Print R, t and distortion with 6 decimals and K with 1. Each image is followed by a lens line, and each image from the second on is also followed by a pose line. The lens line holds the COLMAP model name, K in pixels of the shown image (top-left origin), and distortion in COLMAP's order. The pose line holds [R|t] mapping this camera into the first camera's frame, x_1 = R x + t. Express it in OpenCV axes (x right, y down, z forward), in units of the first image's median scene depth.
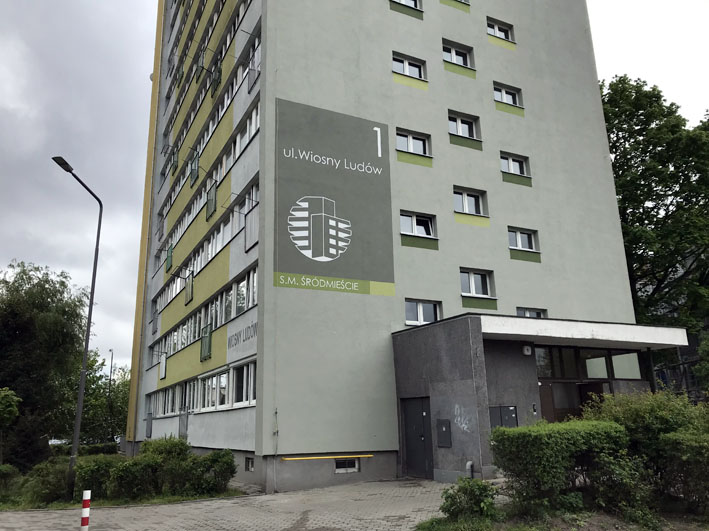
lens RADIAL K [[581.7, 0, 349.9], [0, 581.7, 253.0], [0, 0, 1]] dist [0.034693, -0.042433]
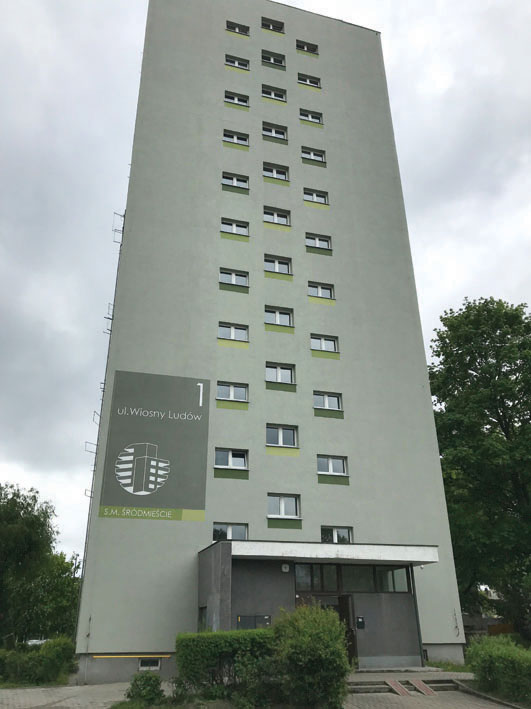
lens RADIAL K [[581.7, 0, 268.3], [0, 581.7, 348.8], [0, 0, 1]] dist [0.034693, -0.042433]
pose [[0.983135, -0.064250, -0.171221, 0.452622], [0.036245, 0.986137, -0.161927, -0.082227], [0.179251, 0.152990, 0.971835, -0.252929]]
